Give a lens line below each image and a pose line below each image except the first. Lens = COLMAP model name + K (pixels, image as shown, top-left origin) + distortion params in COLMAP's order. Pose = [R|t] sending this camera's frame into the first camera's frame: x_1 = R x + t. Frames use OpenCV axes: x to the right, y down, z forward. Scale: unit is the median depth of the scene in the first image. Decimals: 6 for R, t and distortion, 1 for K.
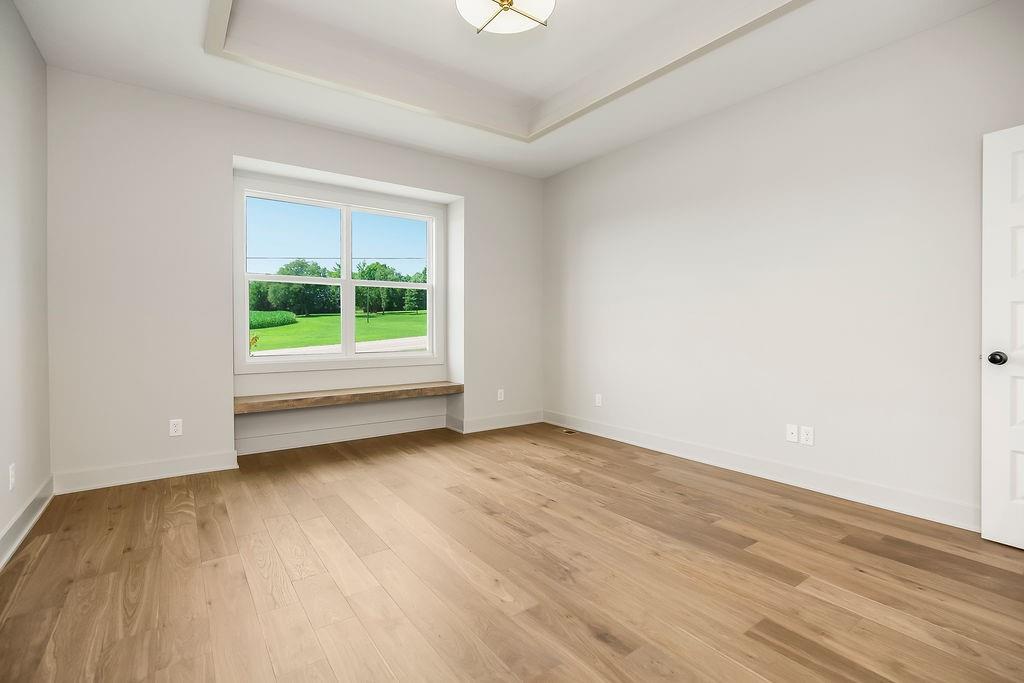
lens RADIAL K [[480.1, 0, 511.7], [0, 480.1, 338.3], [0, 0, 1]] dist [-0.005505, 0.000741]
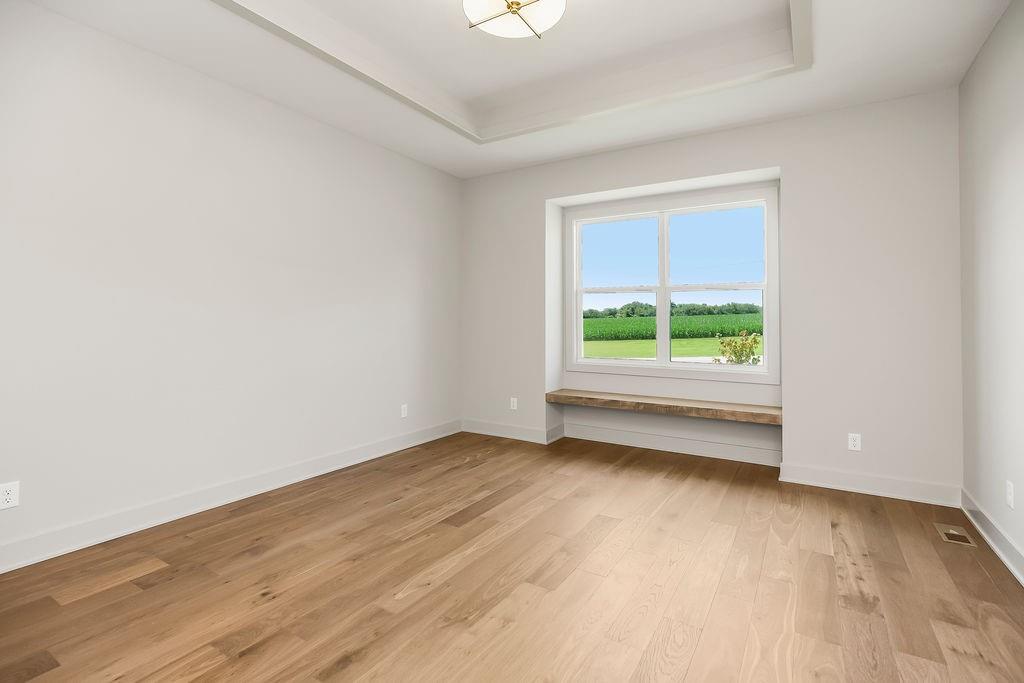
lens RADIAL K [[480.1, 0, 503.0], [0, 480.1, 313.0], [0, 0, 1]] dist [-0.005505, 0.000741]
pose [[0.373287, -0.020154, -0.927497, 0.544580], [-0.031083, 0.998931, -0.034216, -0.028198], [0.927195, 0.041602, 0.372261, 0.399001]]
